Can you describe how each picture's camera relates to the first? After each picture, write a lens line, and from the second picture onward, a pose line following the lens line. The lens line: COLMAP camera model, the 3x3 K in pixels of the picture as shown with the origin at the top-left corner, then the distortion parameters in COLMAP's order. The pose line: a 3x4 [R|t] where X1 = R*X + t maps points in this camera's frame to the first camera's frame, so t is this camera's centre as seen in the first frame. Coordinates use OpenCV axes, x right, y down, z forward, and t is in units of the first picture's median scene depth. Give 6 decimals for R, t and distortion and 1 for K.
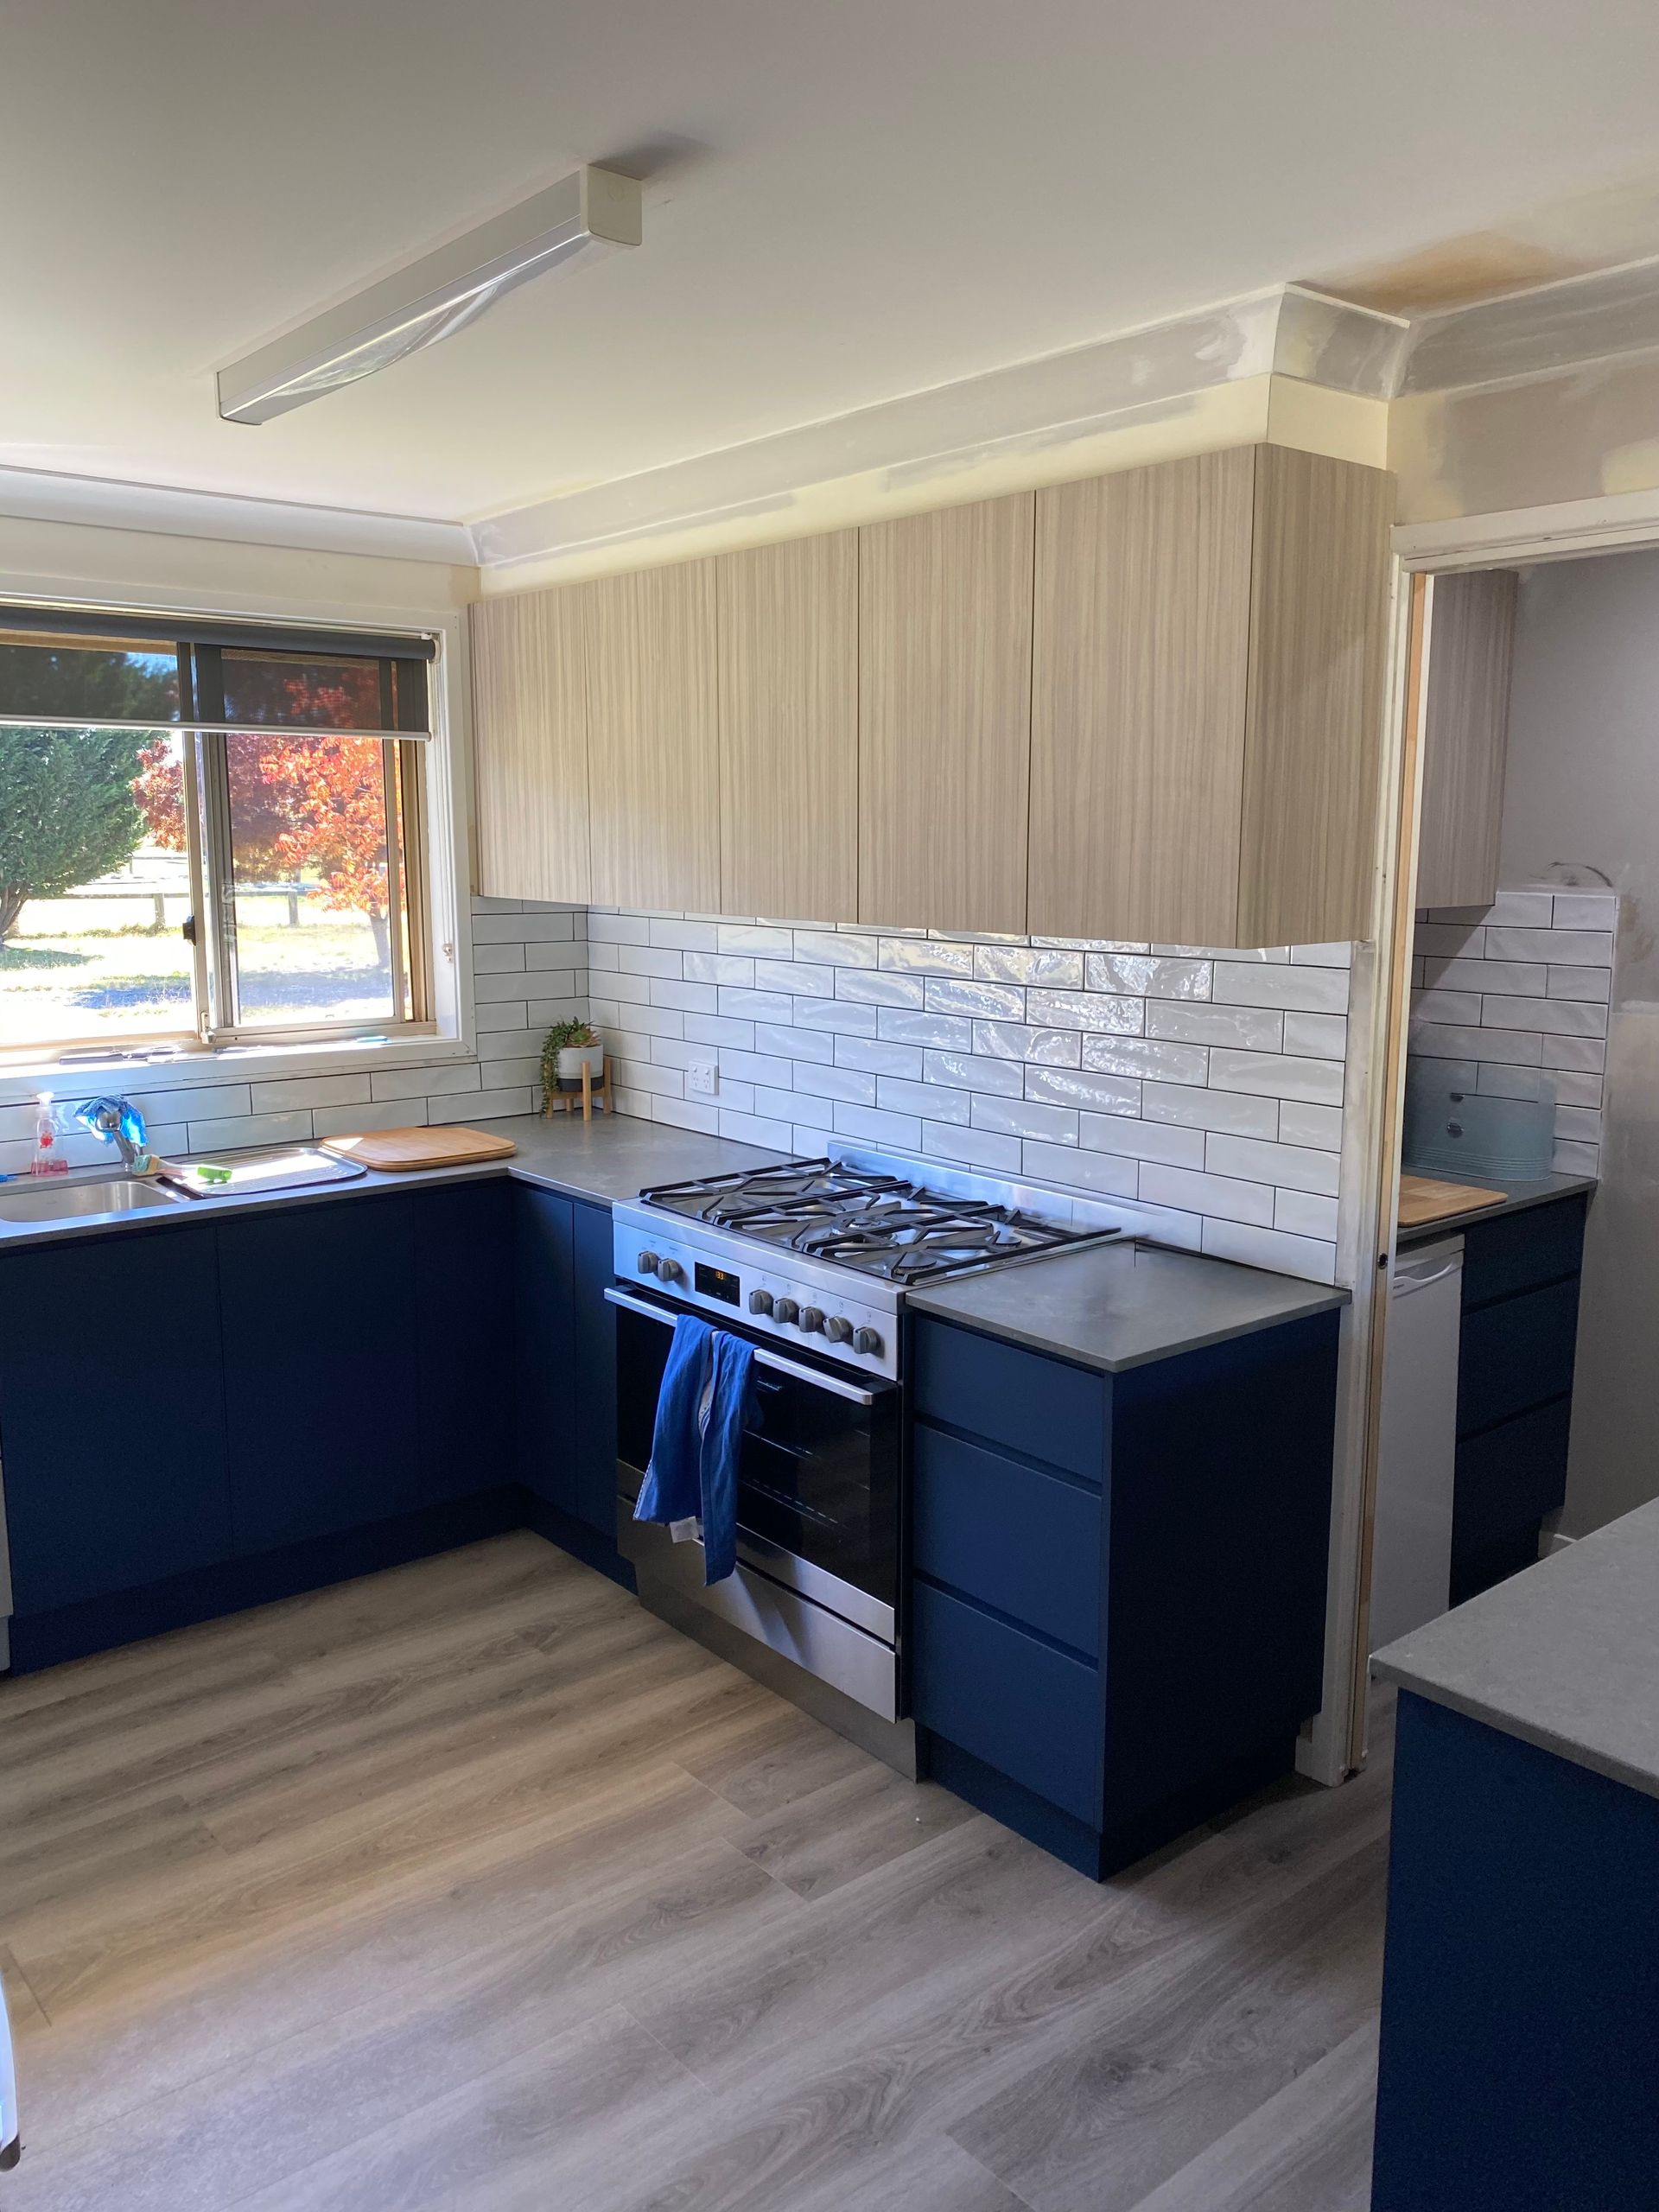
lens RADIAL K [[1702.4, 0, 836.4], [0, 1702.4, 1081.9], [0, 0, 1]] dist [0.017691, -0.004278]
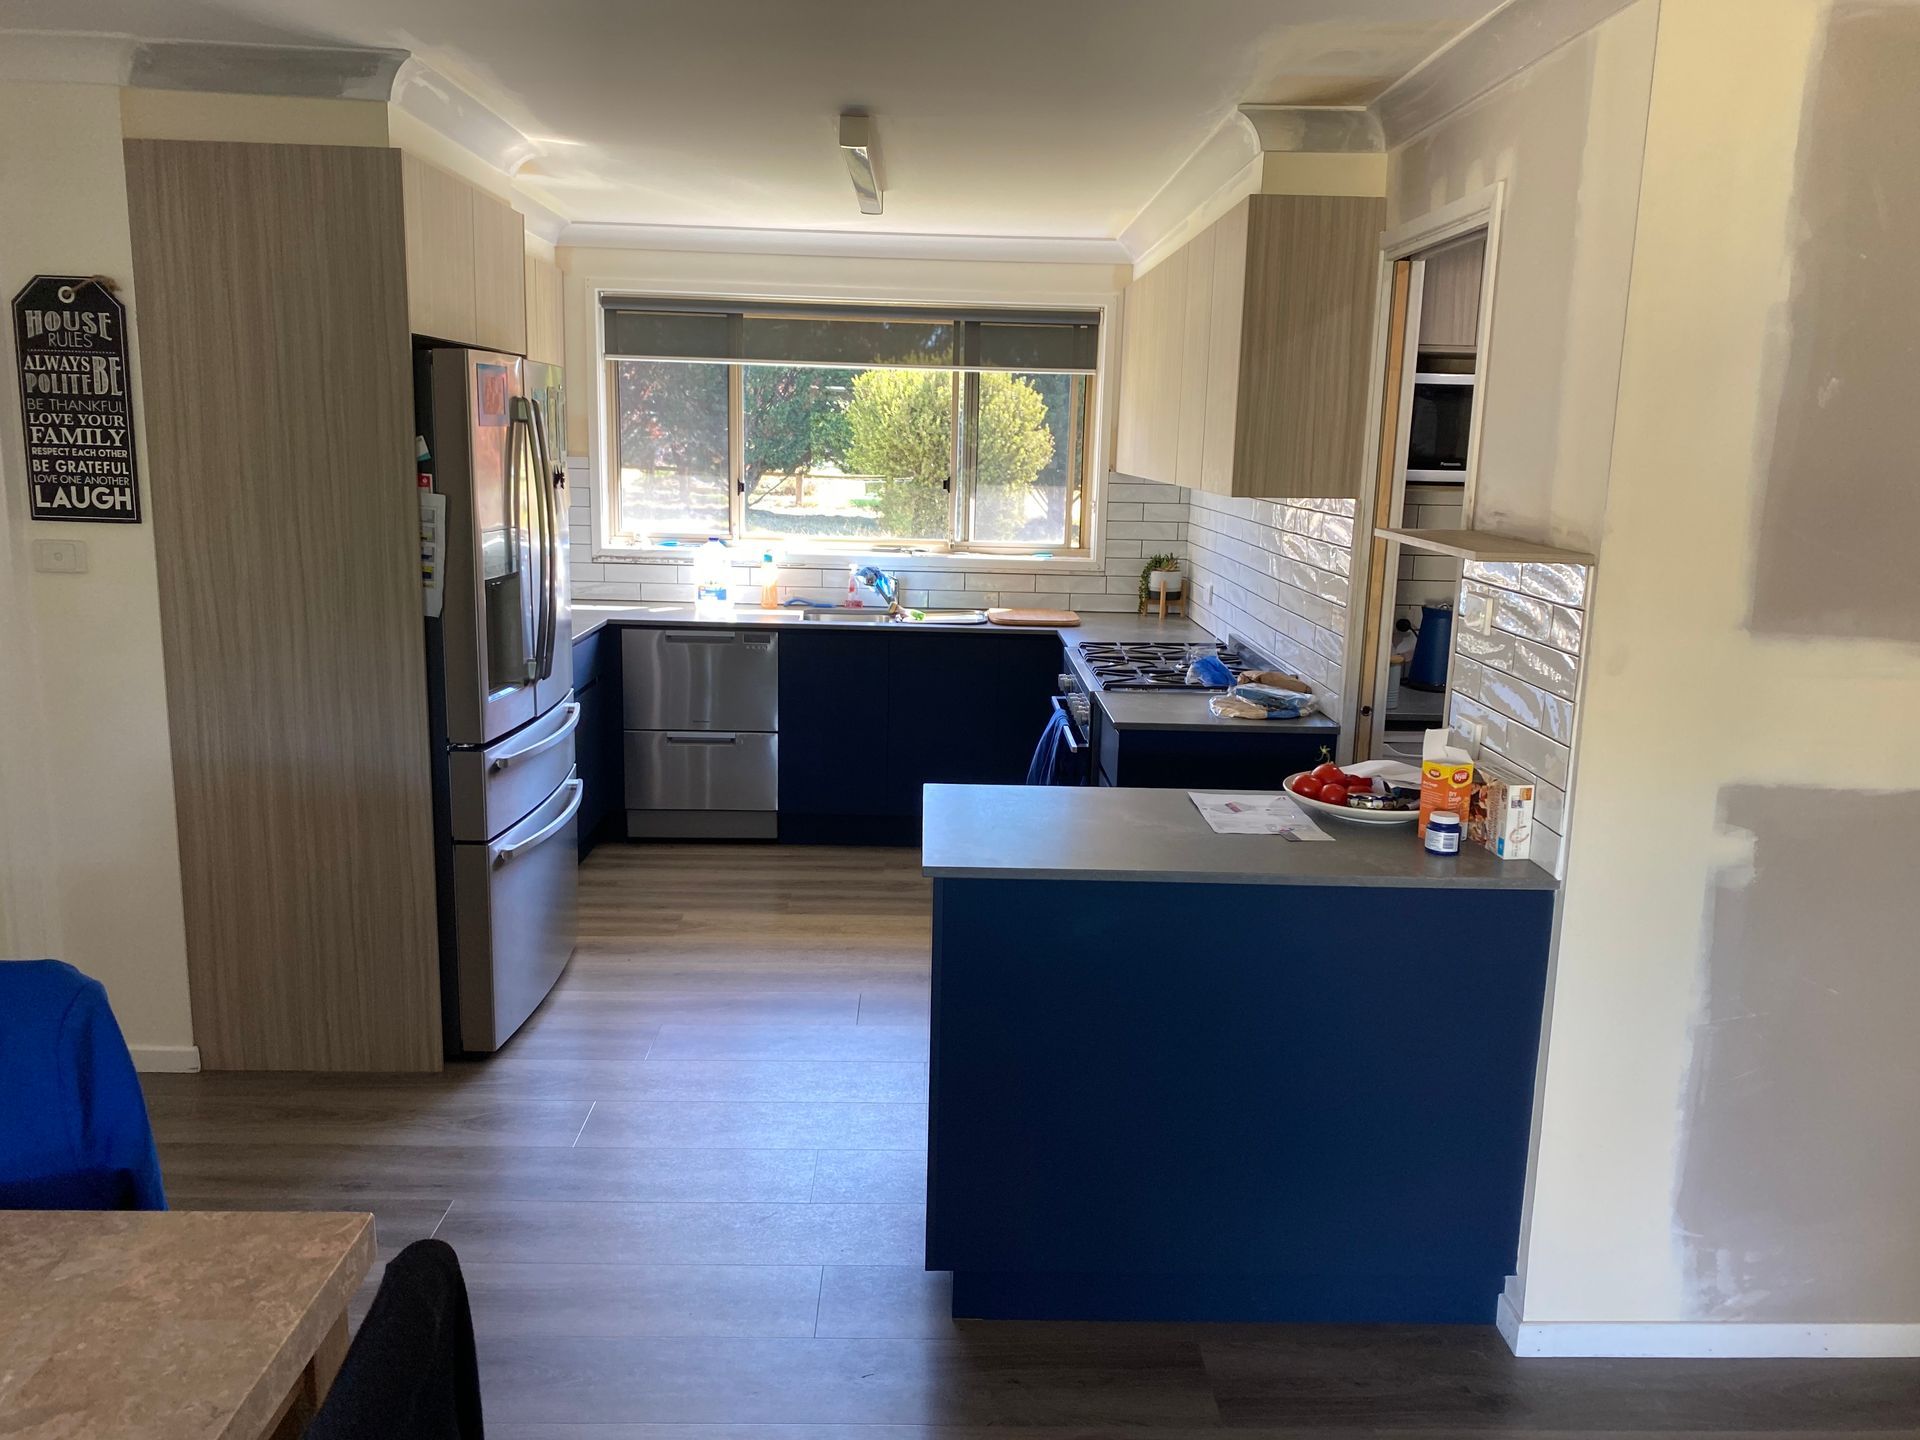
lens RADIAL K [[1477.7, 0, 959.9], [0, 1477.7, 730.7], [0, 0, 1]] dist [0.017691, -0.004278]
pose [[0.775138, 0.140633, -0.615941, 0.624735], [-0.117799, 0.989986, 0.077791, 0.044901], [0.620713, 0.012259, 0.783942, -0.201990]]
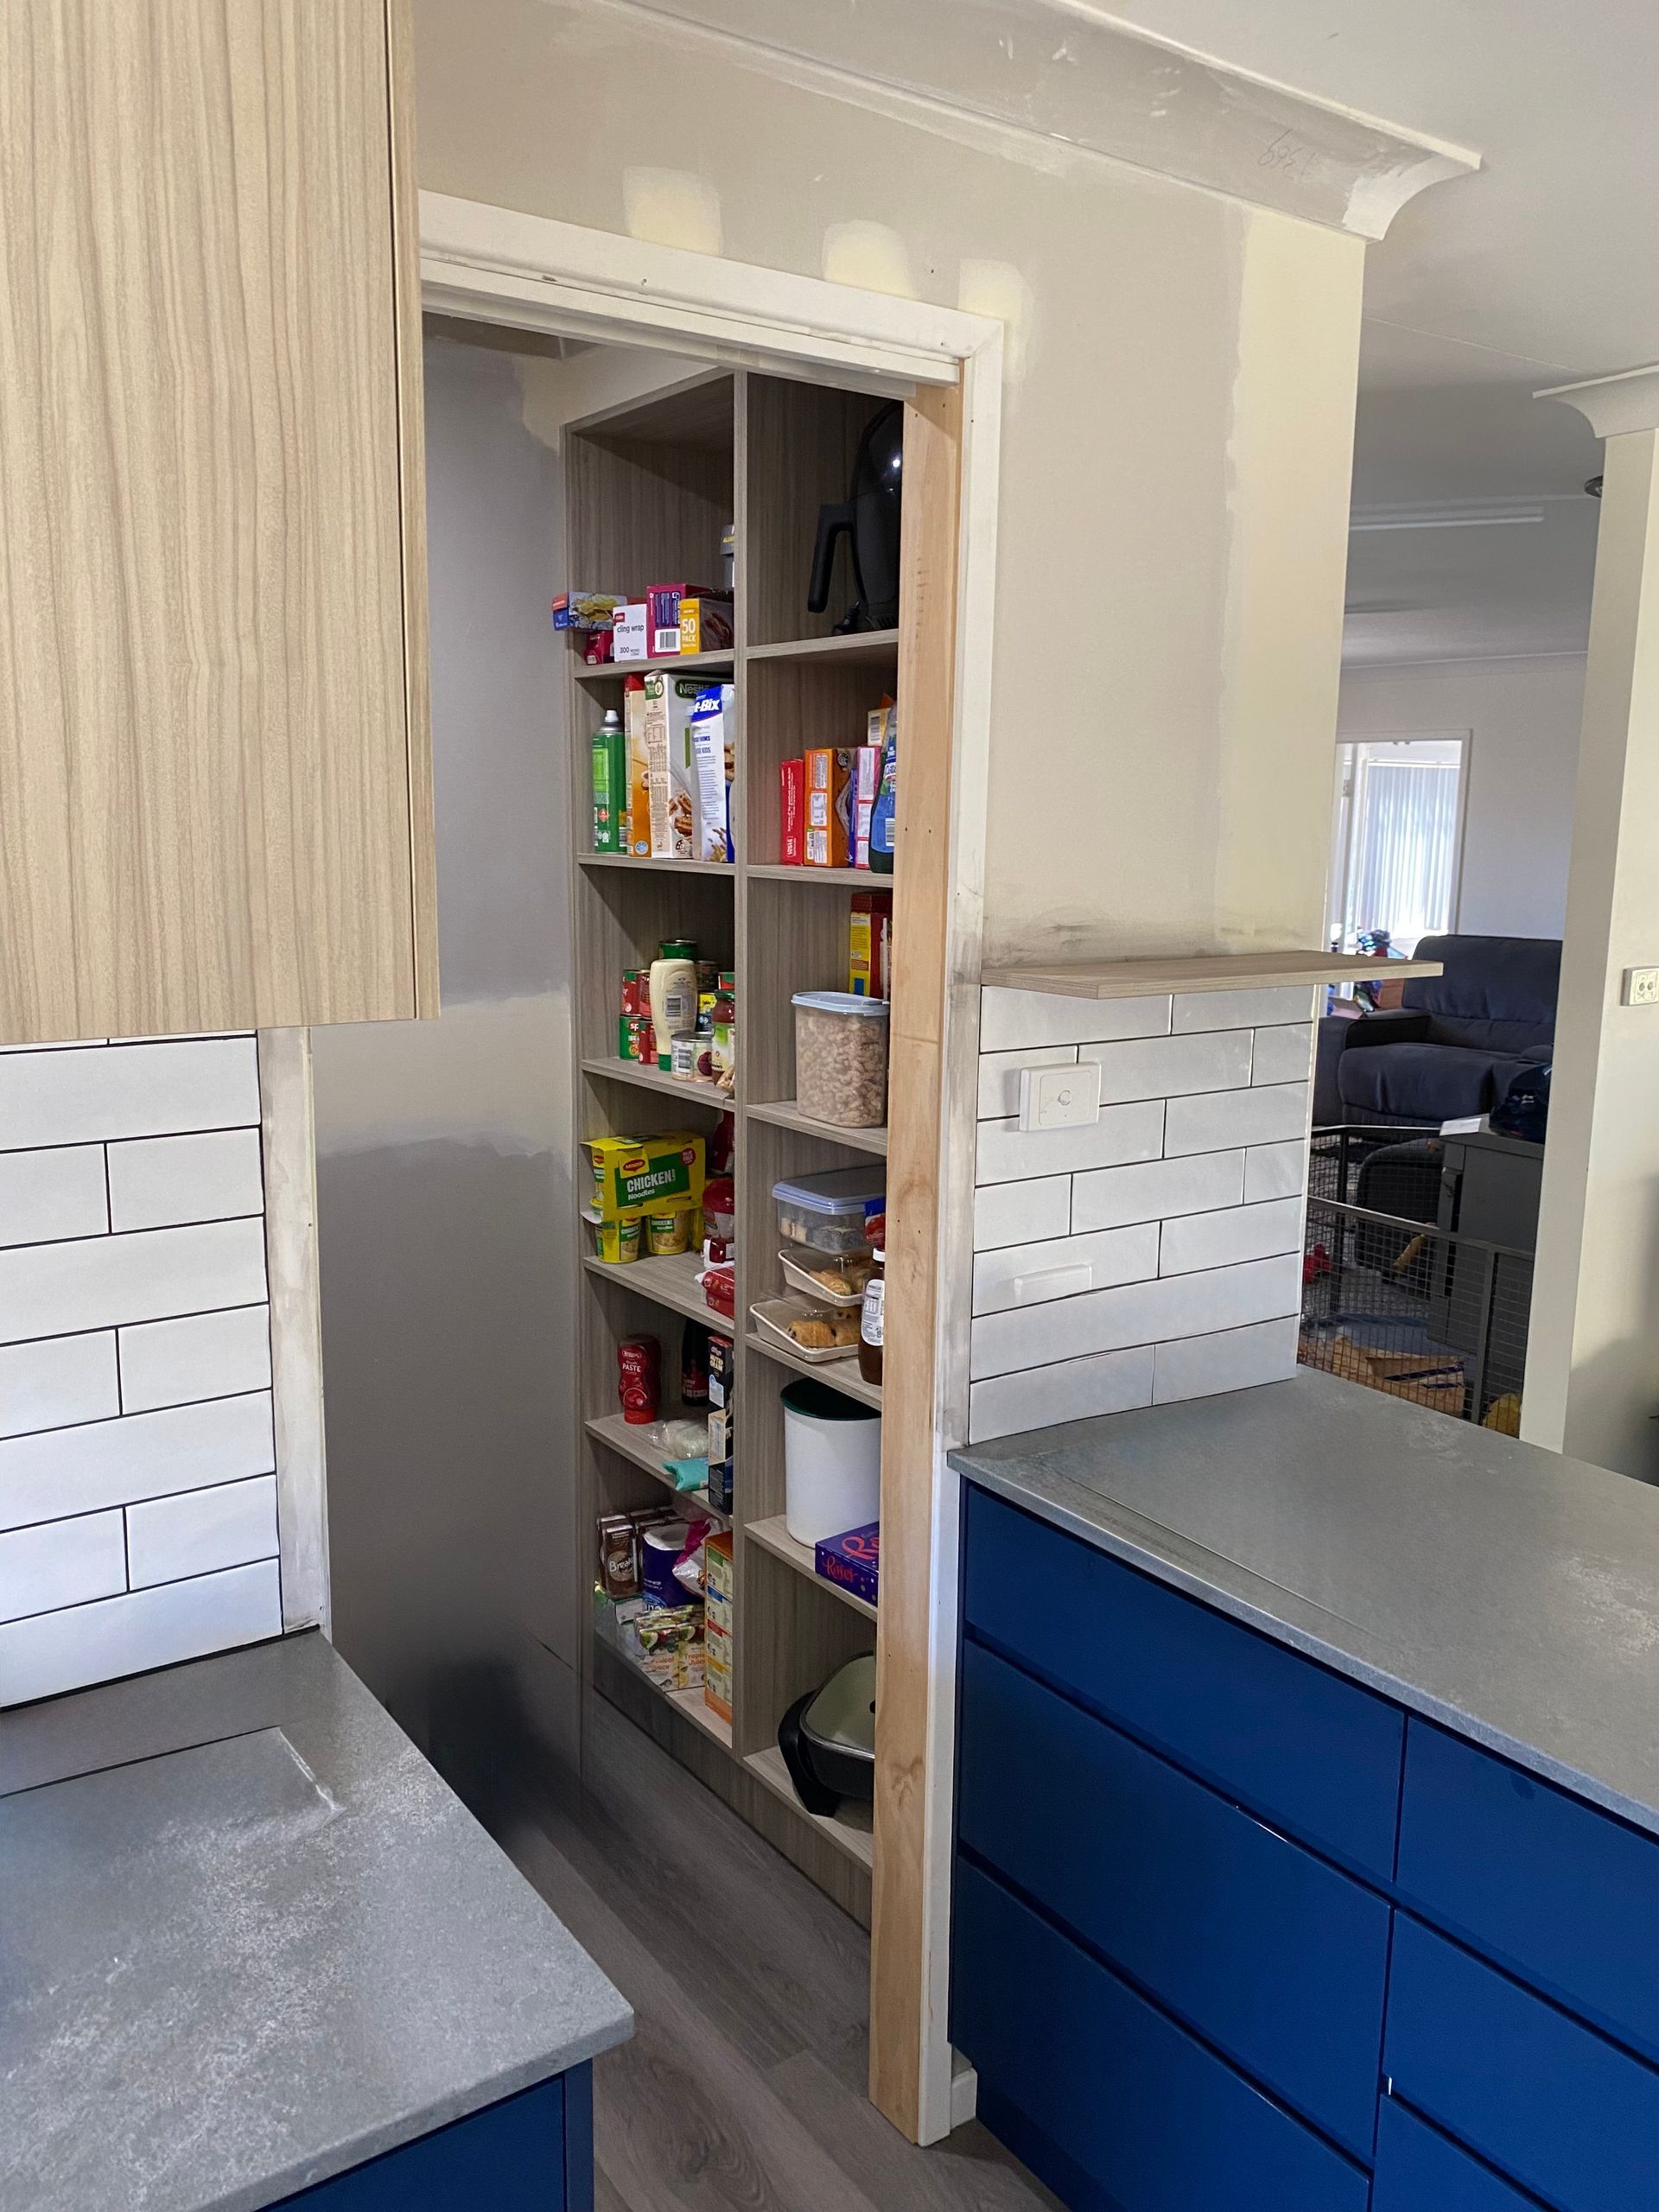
lens RADIAL K [[1702.4, 0, 830.0], [0, 1702.4, 1104.3], [0, 0, 1]] dist [0.017691, -0.004278]
pose [[0.087021, -0.171343, 0.981361, -0.125911], [0.134703, 0.978075, 0.158824, -0.069084], [-0.987057, 0.118372, 0.108194, 0.514183]]
